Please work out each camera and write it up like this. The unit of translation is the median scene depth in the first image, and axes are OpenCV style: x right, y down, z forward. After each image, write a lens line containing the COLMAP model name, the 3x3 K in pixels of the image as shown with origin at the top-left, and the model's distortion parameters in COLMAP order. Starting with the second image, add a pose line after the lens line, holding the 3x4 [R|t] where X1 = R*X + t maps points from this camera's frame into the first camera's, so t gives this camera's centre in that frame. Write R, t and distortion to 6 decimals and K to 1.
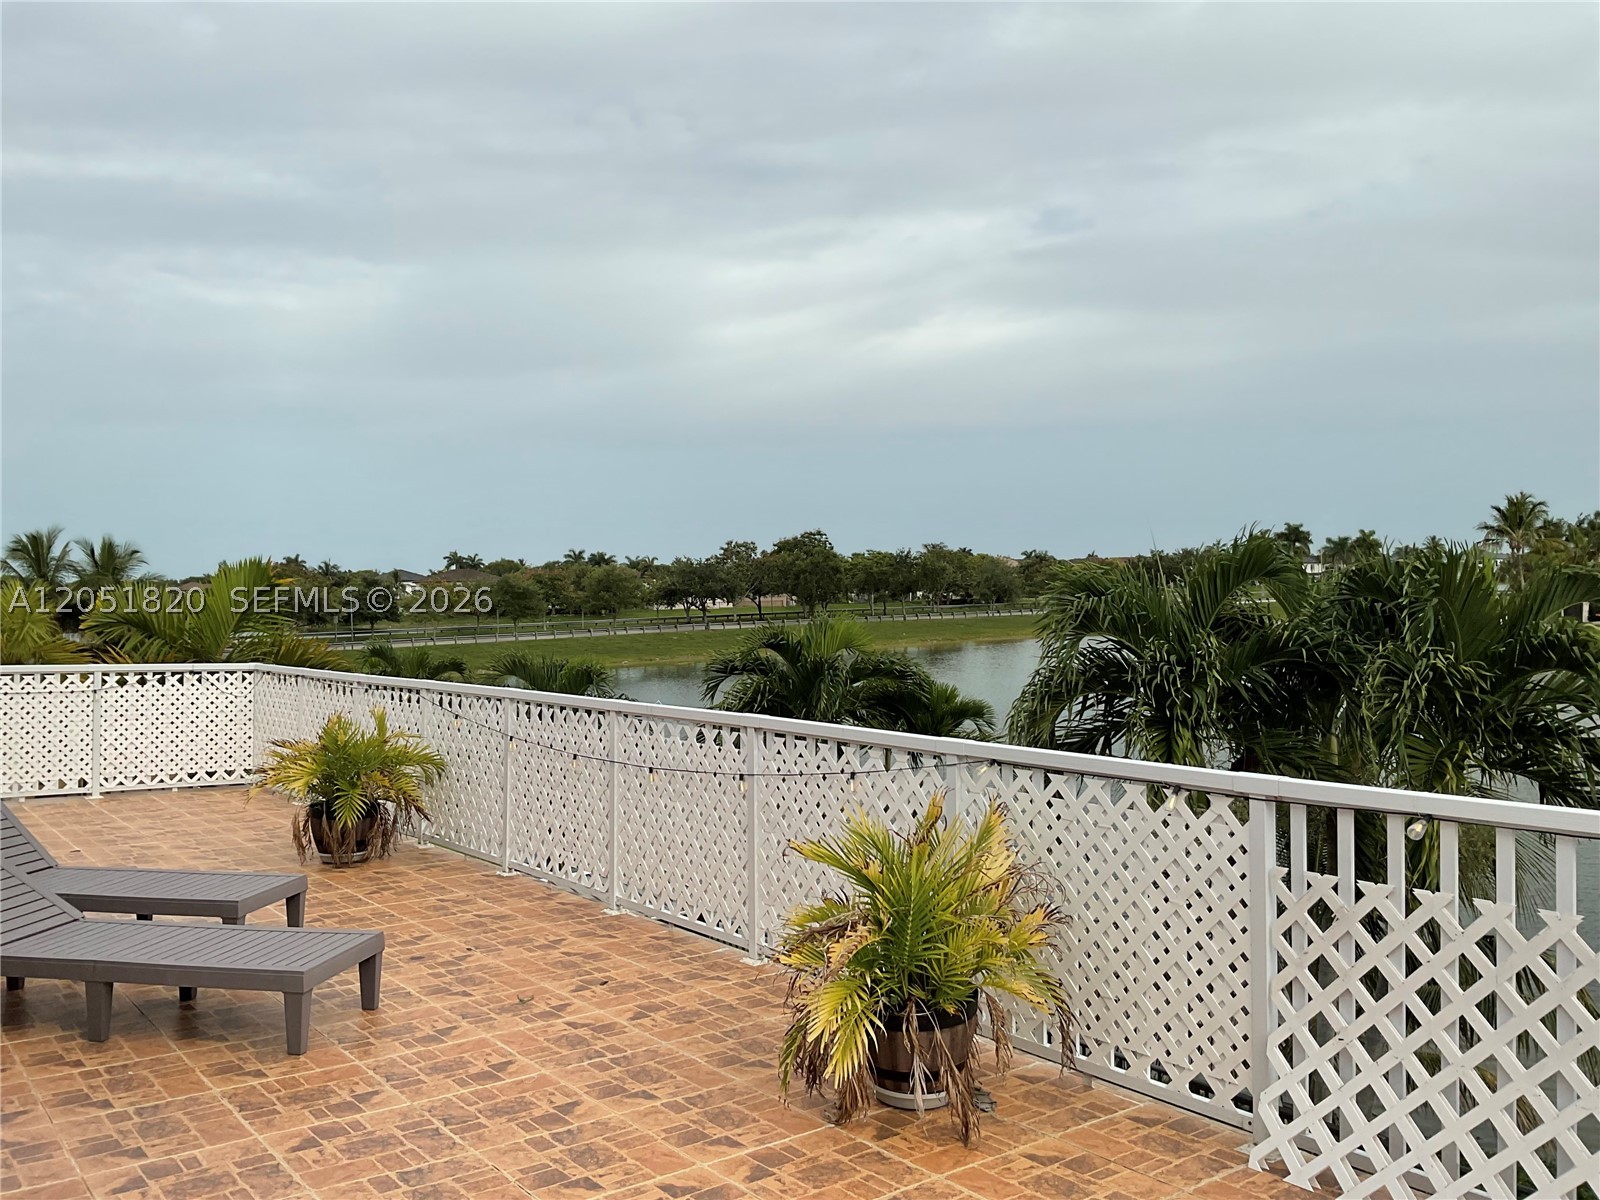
lens RADIAL K [[1314.0, 0, 796.8], [0, 1314.0, 594.0], [0, 0, 1]] dist [0.126743, -0.270610]
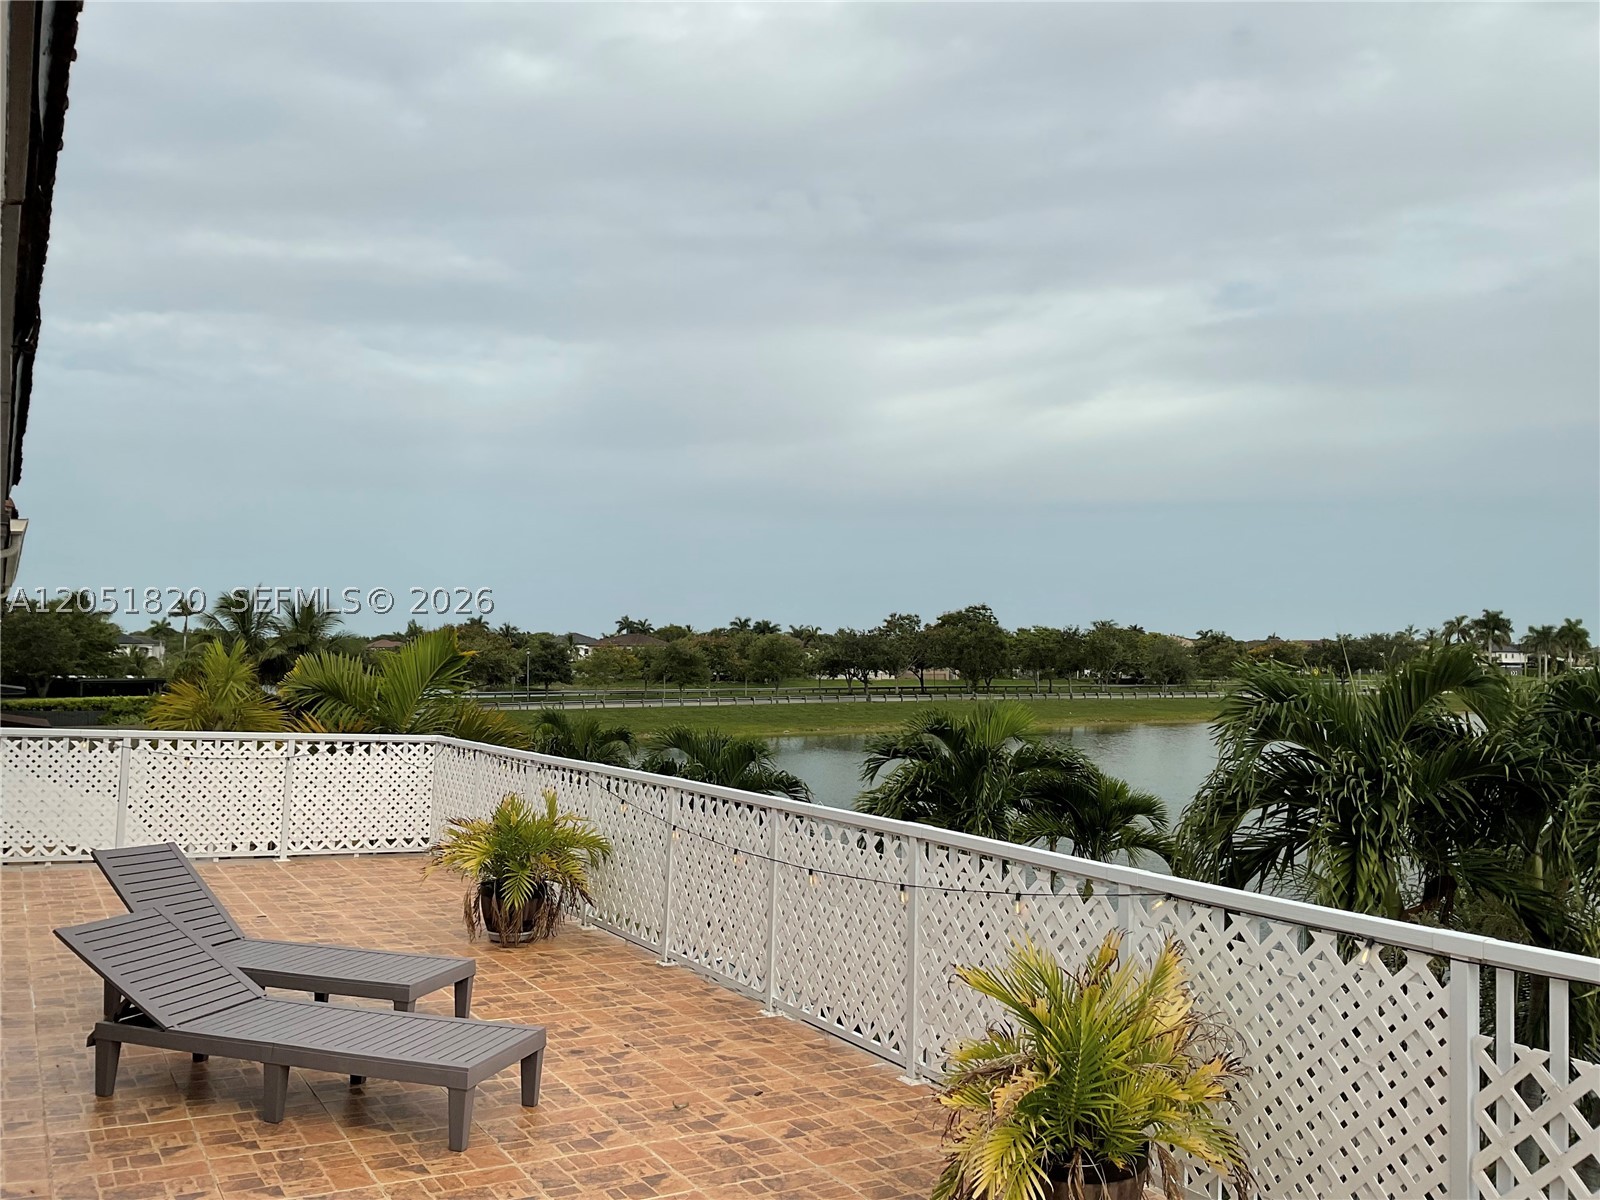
lens RADIAL K [[1314.0, 0, 796.8], [0, 1314.0, 594.0], [0, 0, 1]] dist [0.126743, -0.270610]
pose [[0.991992, 0.023626, -0.124072, -0.001649], [-0.030238, 0.998206, -0.051683, -0.014071], [0.122628, 0.055021, 0.990926, 0.001706]]
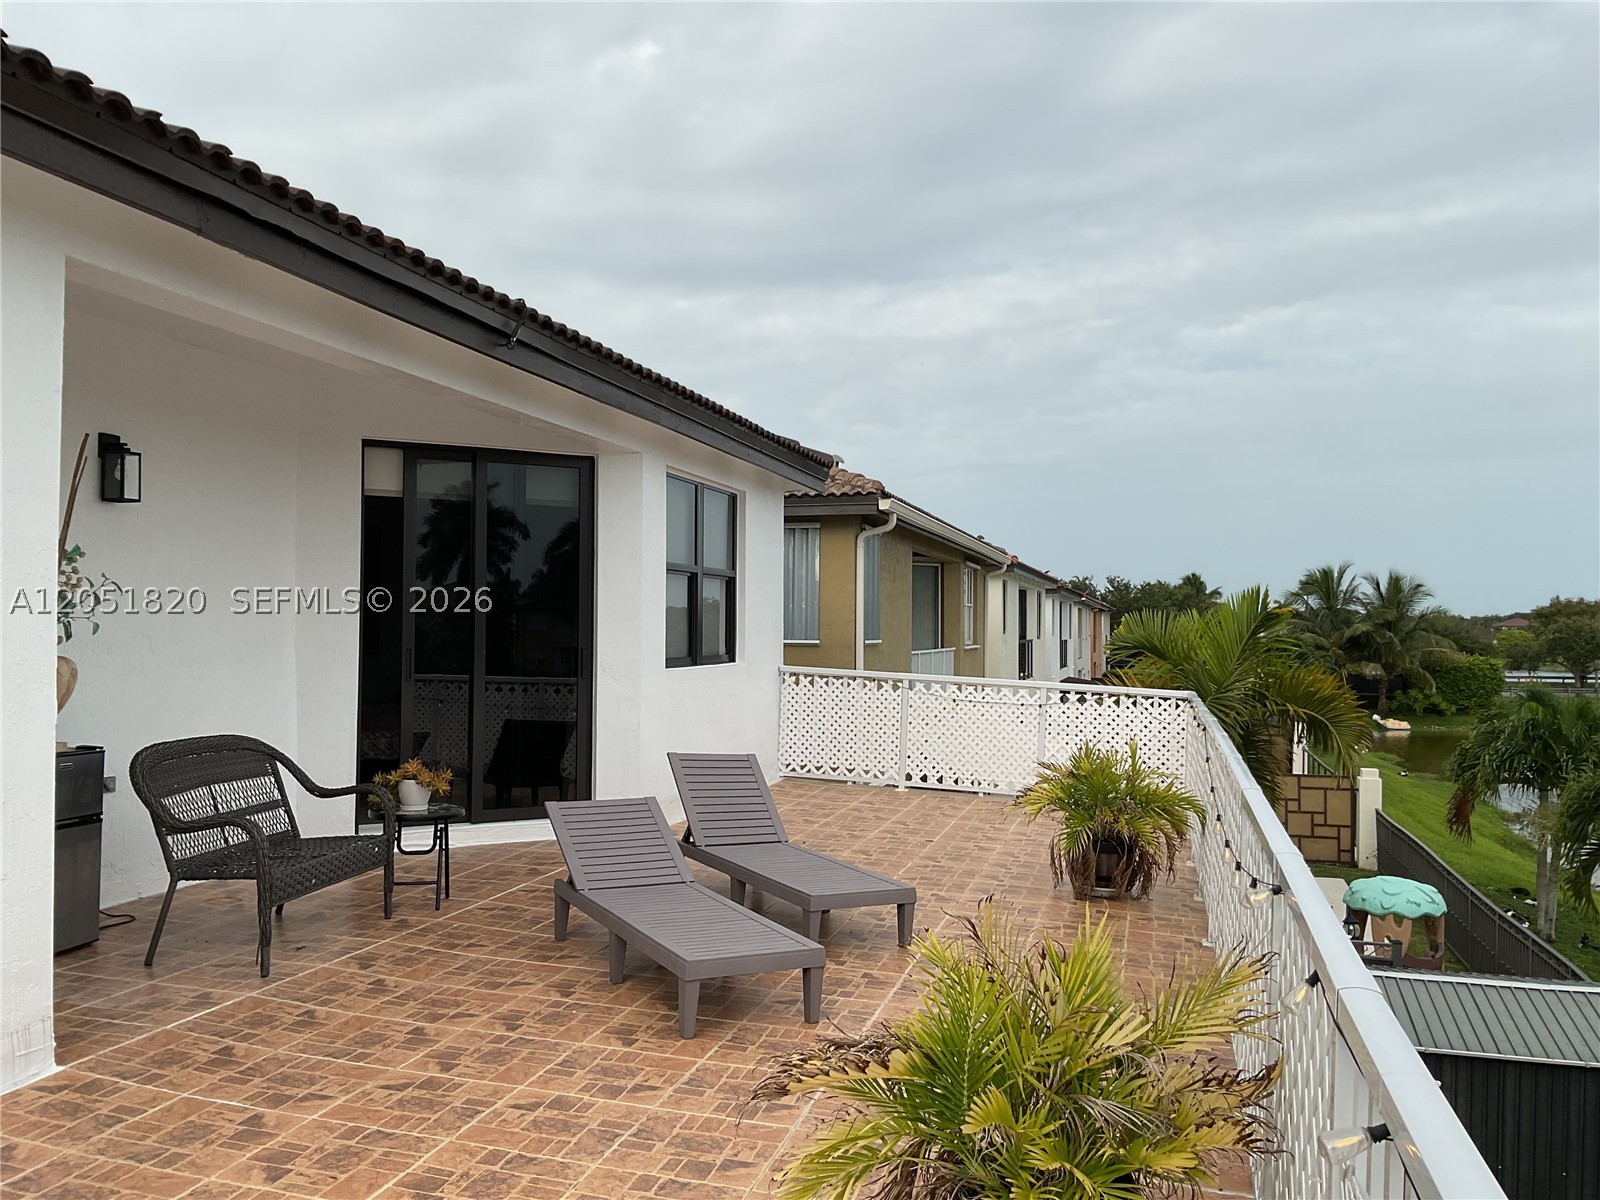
lens RADIAL K [[1314.0, 0, 796.8], [0, 1314.0, 594.0], [0, 0, 1]] dist [0.126743, -0.270610]
pose [[0.597343, 0.007437, -0.801952, 0.226457], [-0.028446, 0.999524, -0.011919, -0.000780], [0.801481, 0.029932, 0.597270, 0.178595]]
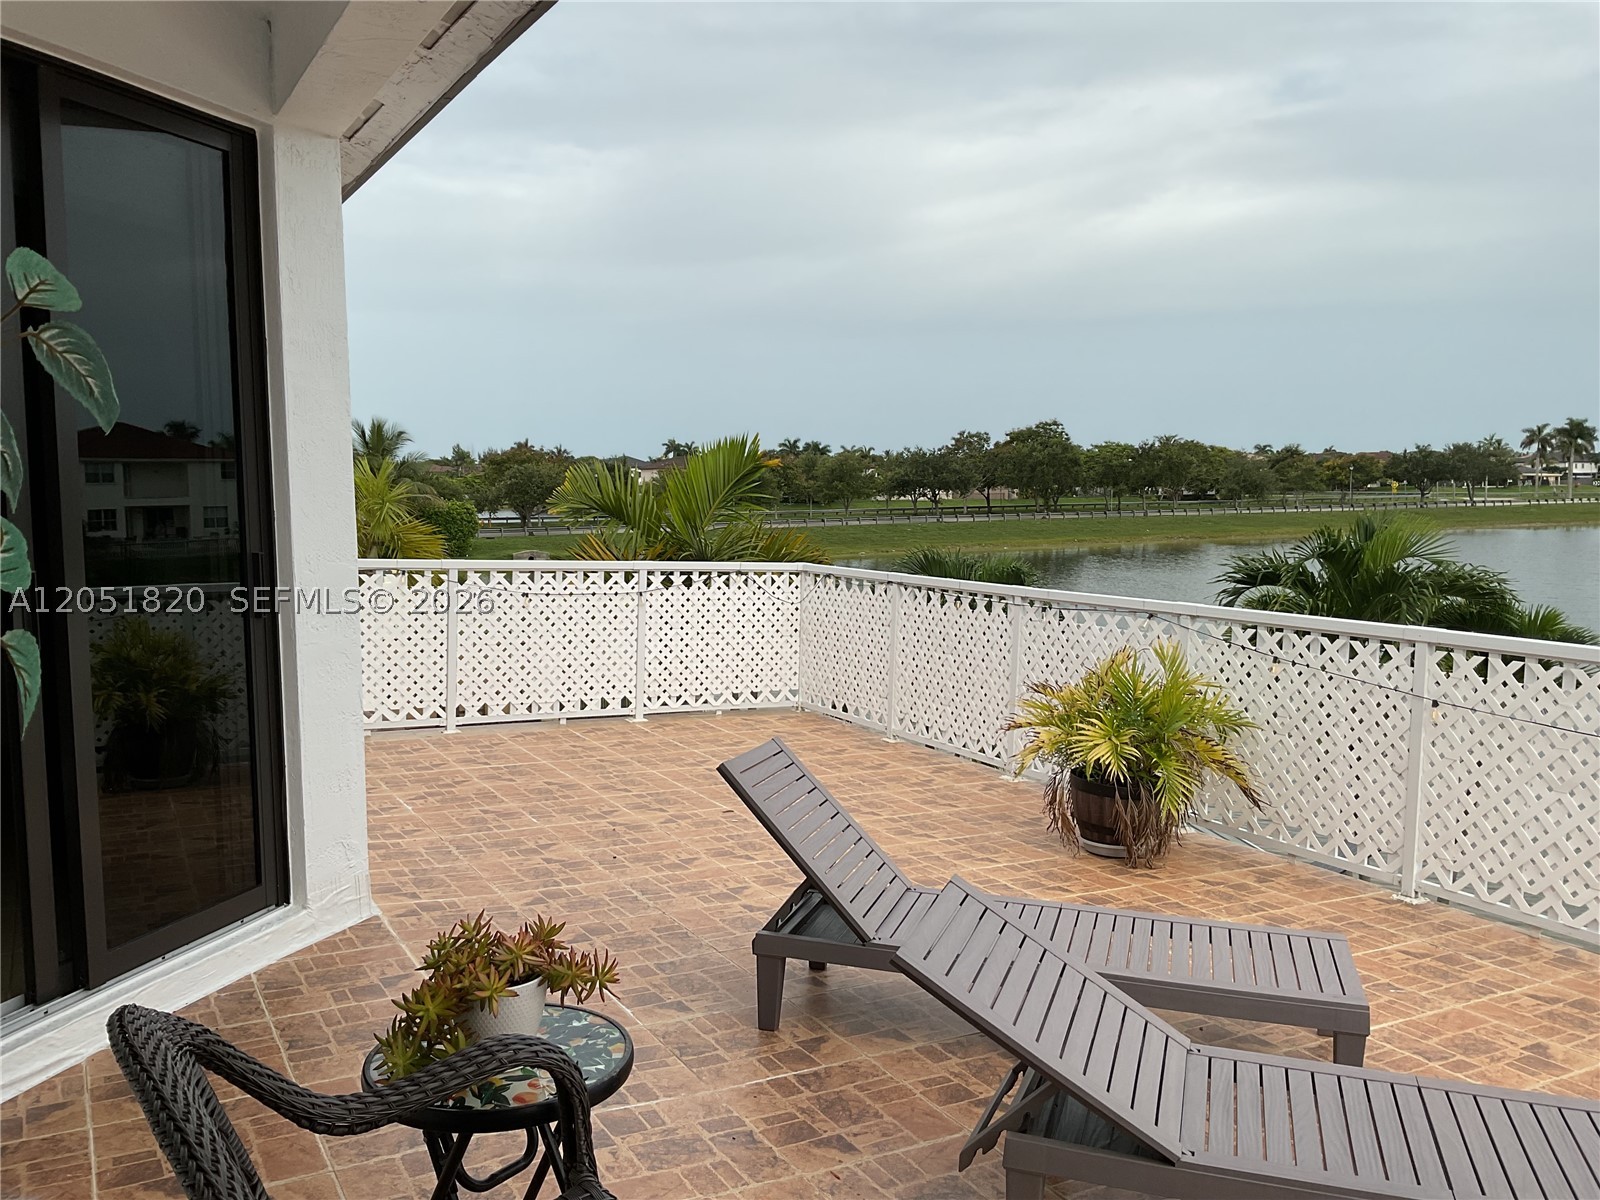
lens RADIAL K [[1314.0, 0, 796.8], [0, 1314.0, 594.0], [0, 0, 1]] dist [0.126743, -0.270610]
pose [[0.988385, 0.030339, -0.148913, -0.304695], [-0.017955, 0.996320, 0.083815, 0.003192], [0.150908, -0.080167, 0.985292, 0.207486]]
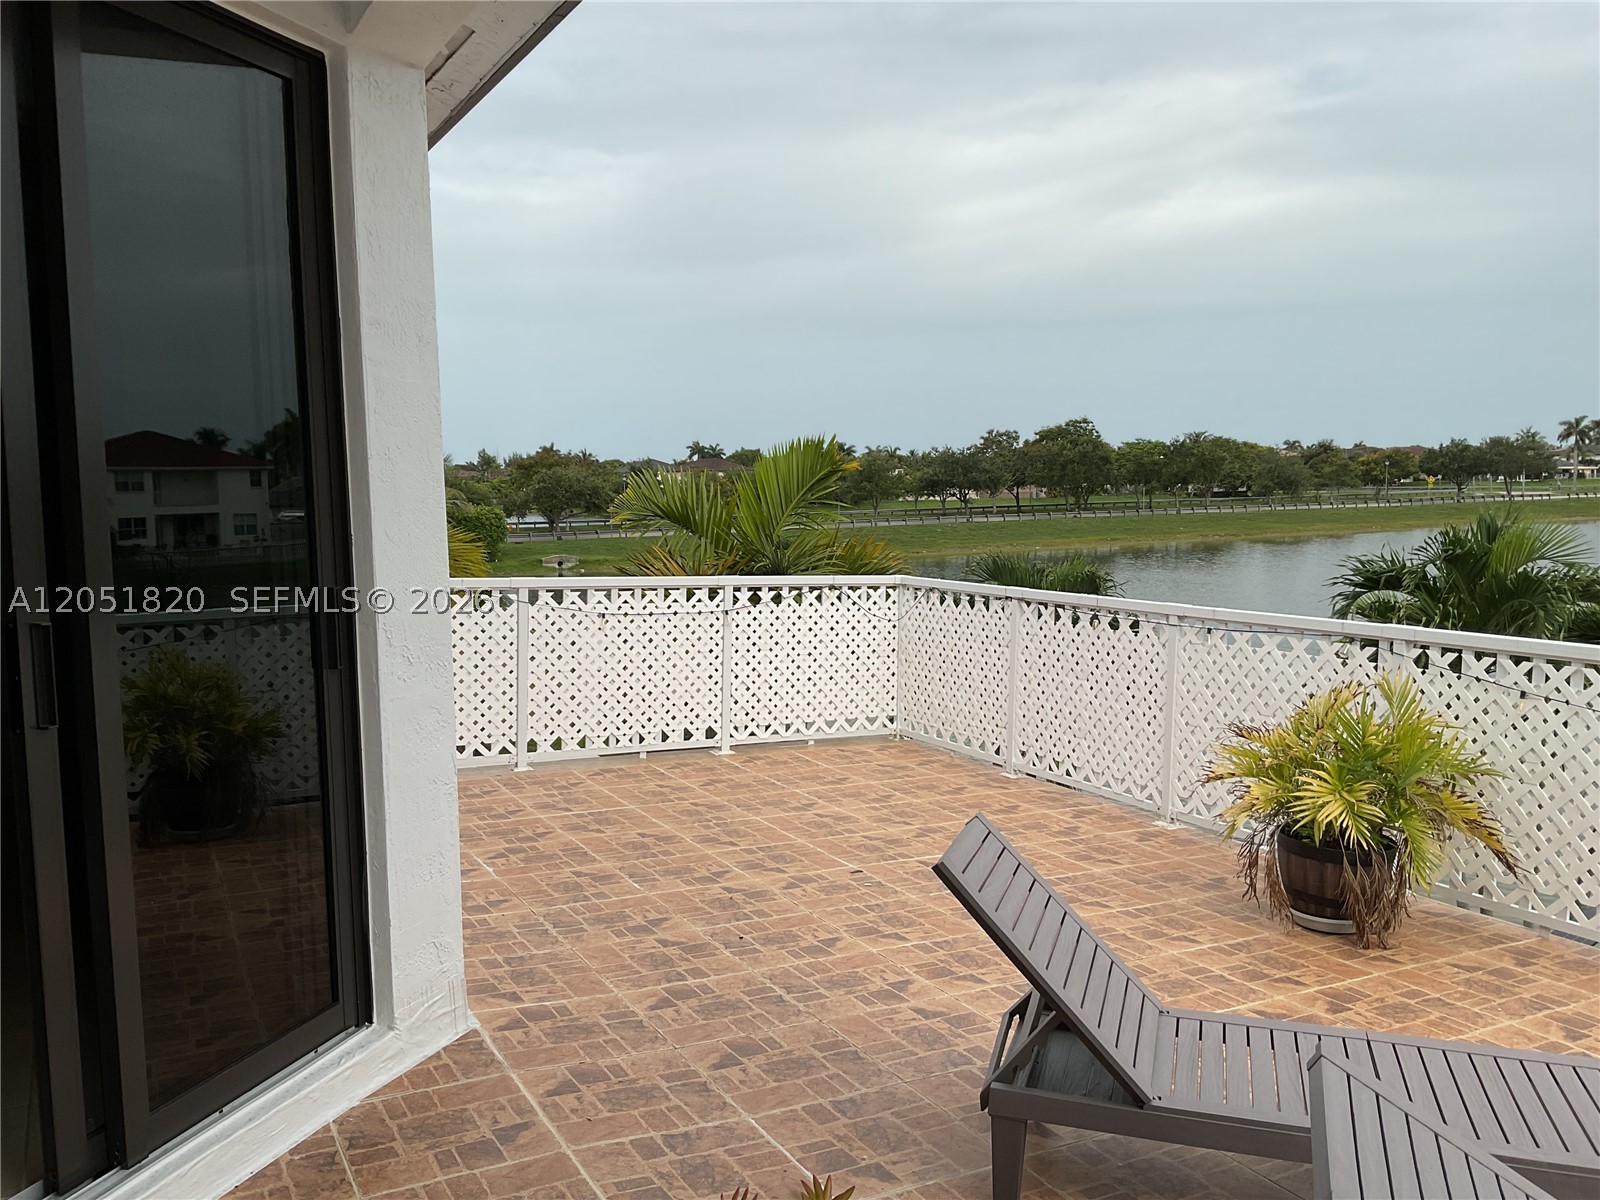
lens RADIAL K [[1314.0, 0, 796.8], [0, 1314.0, 594.0], [0, 0, 1]] dist [0.126743, -0.270610]
pose [[0.985716, 0.021220, -0.167075, -0.359758], [-0.007347, 0.996504, 0.083219, 0.001570], [0.168257, -0.080803, 0.982426, 0.281544]]
